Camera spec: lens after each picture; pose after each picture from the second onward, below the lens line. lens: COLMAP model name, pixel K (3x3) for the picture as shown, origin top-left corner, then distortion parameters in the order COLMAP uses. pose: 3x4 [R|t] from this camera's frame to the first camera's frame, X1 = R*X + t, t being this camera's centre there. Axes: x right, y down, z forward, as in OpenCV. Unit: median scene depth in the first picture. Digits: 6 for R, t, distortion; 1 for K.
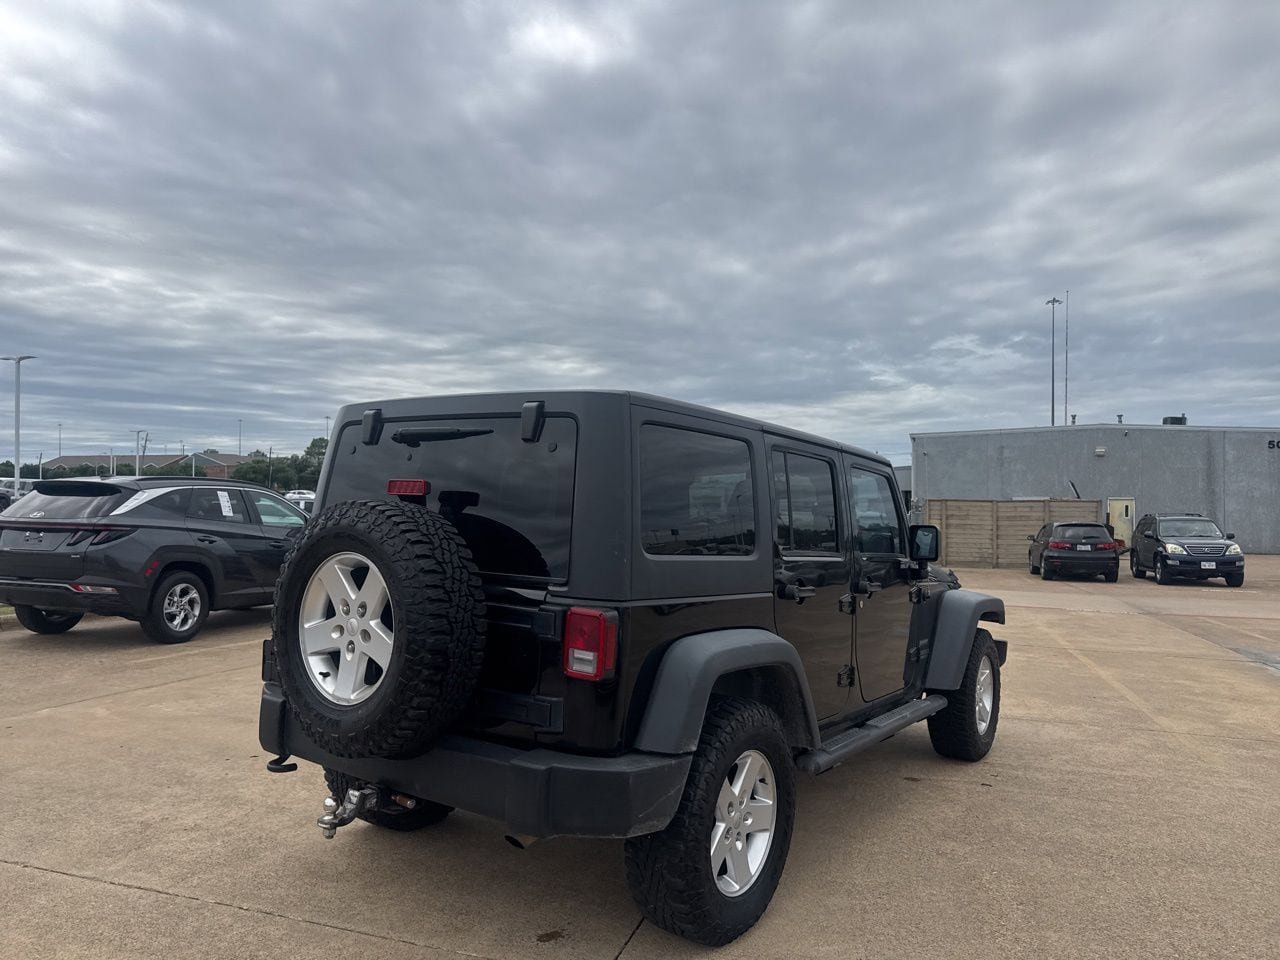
lens RADIAL K [[902.2, 0, 633.2], [0, 902.2, 486.0], [0, 0, 1]] dist [0.094092, -0.148655]
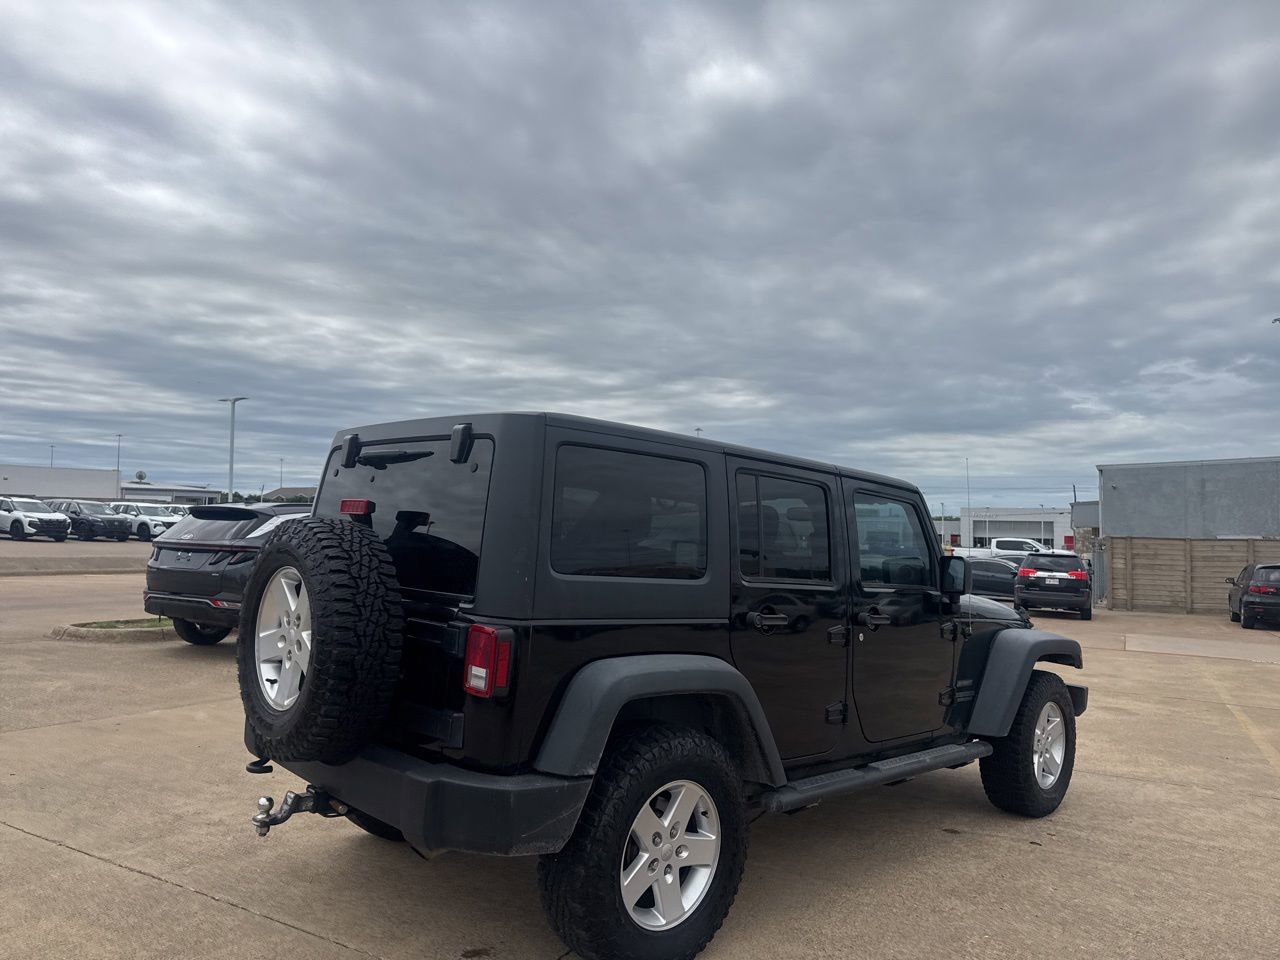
lens RADIAL K [[902.2, 0, 633.2], [0, 902.2, 486.0], [0, 0, 1]] dist [0.094092, -0.148655]
pose [[0.980983, 0.002746, -0.194077, 0.032197], [-0.009843, 0.999317, -0.035611, 0.001385], [0.193846, 0.036844, 0.980340, 0.002996]]
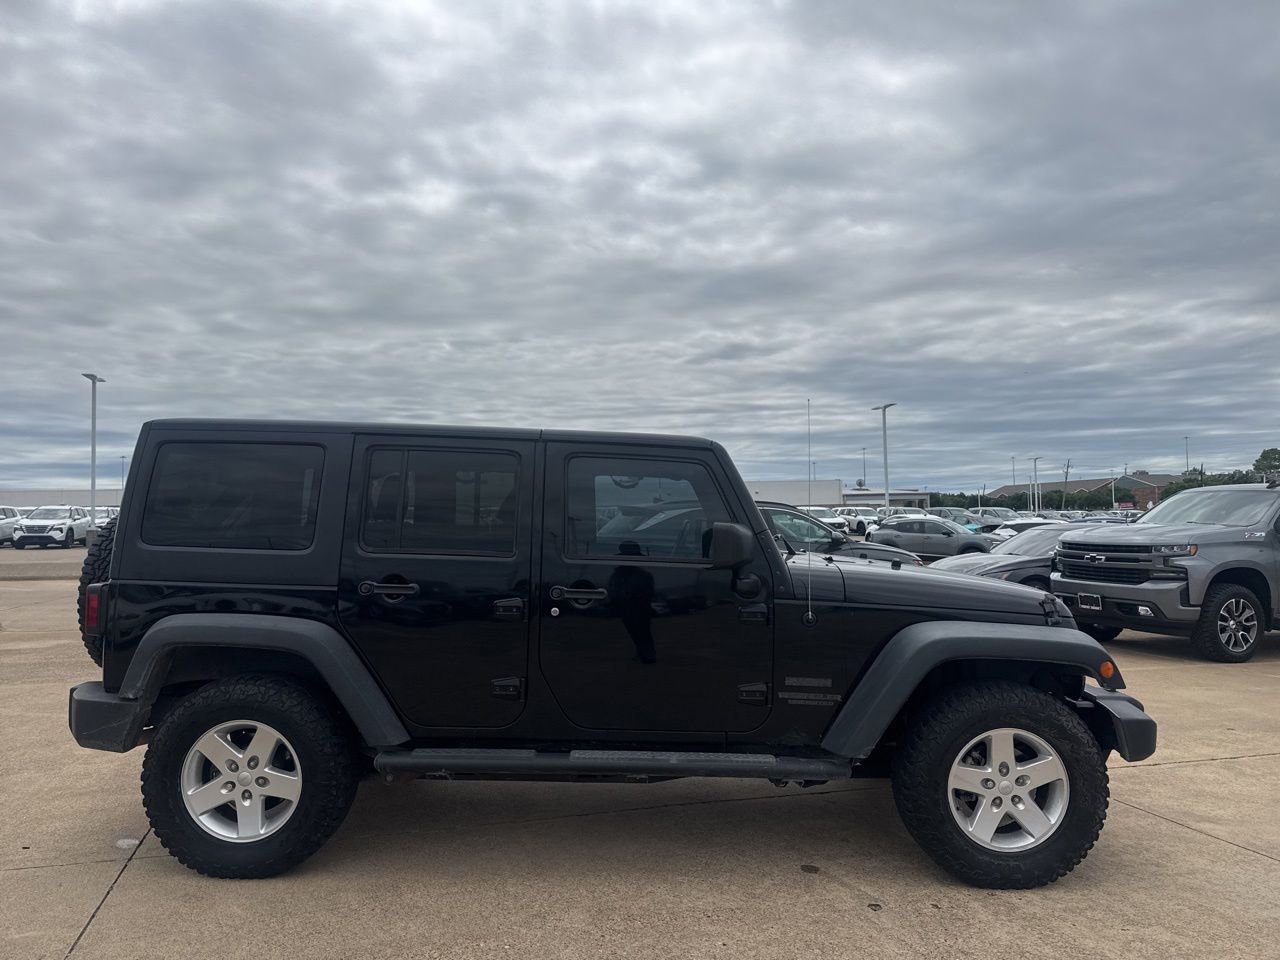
lens RADIAL K [[899.6, 0, 645.2], [0, 899.6, 506.1], [0, 0, 1]] dist [0.105198, -0.157437]
pose [[0.564620, -0.036151, -0.824559, 0.164530], [0.032124, 0.999246, -0.021812, 0.007853], [0.824726, -0.014172, 0.565355, 0.093204]]
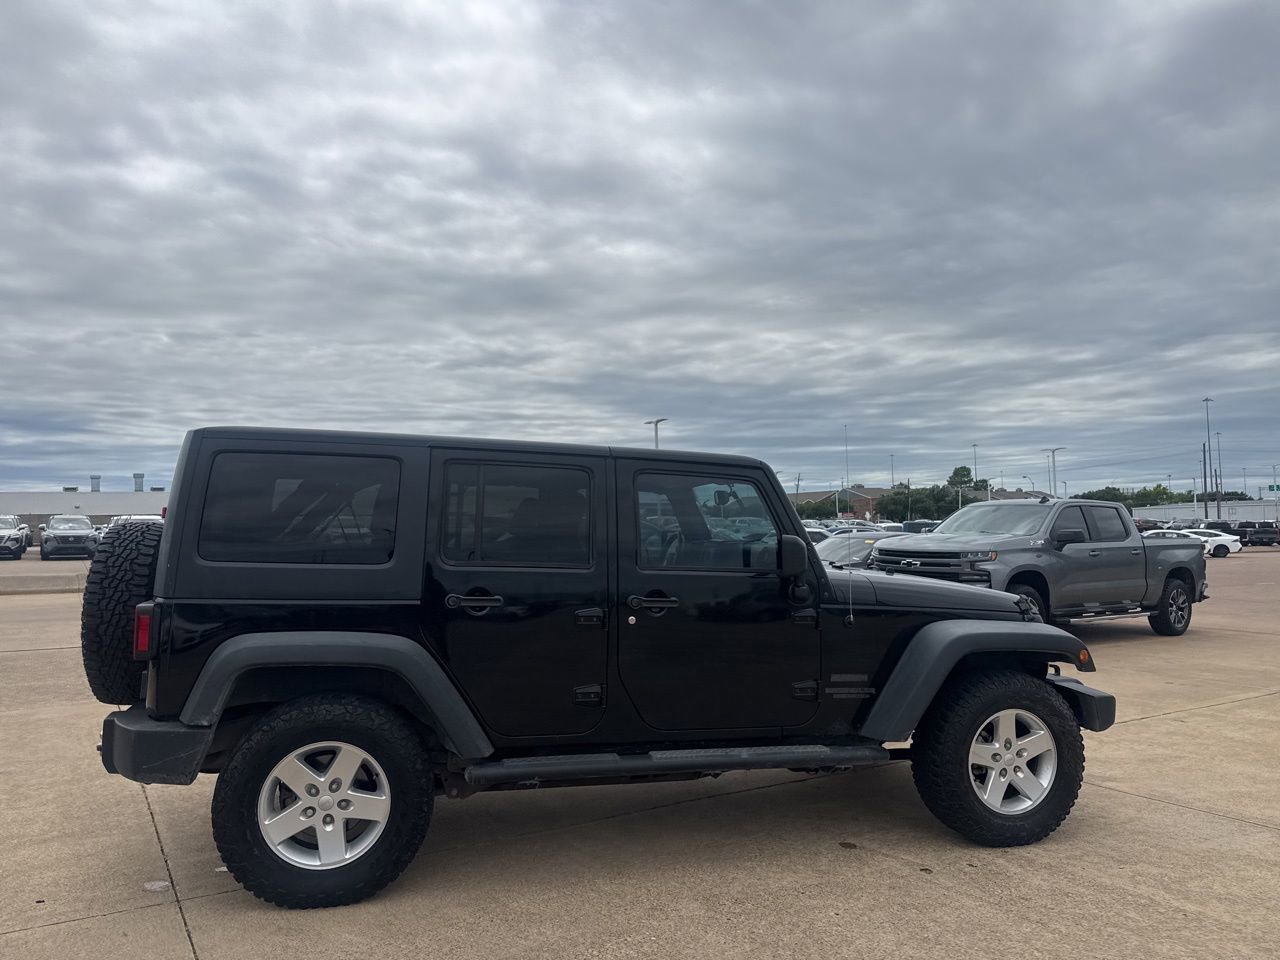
lens RADIAL K [[898.4, 0, 635.8], [0, 898.4, 496.9], [0, 0, 1]] dist [0.109558, -0.157679]
pose [[0.761095, -0.047244, -0.646917, 0.137151], [0.033928, 0.998878, -0.033032, 0.005427], [0.647752, 0.003192, 0.761845, 0.048385]]
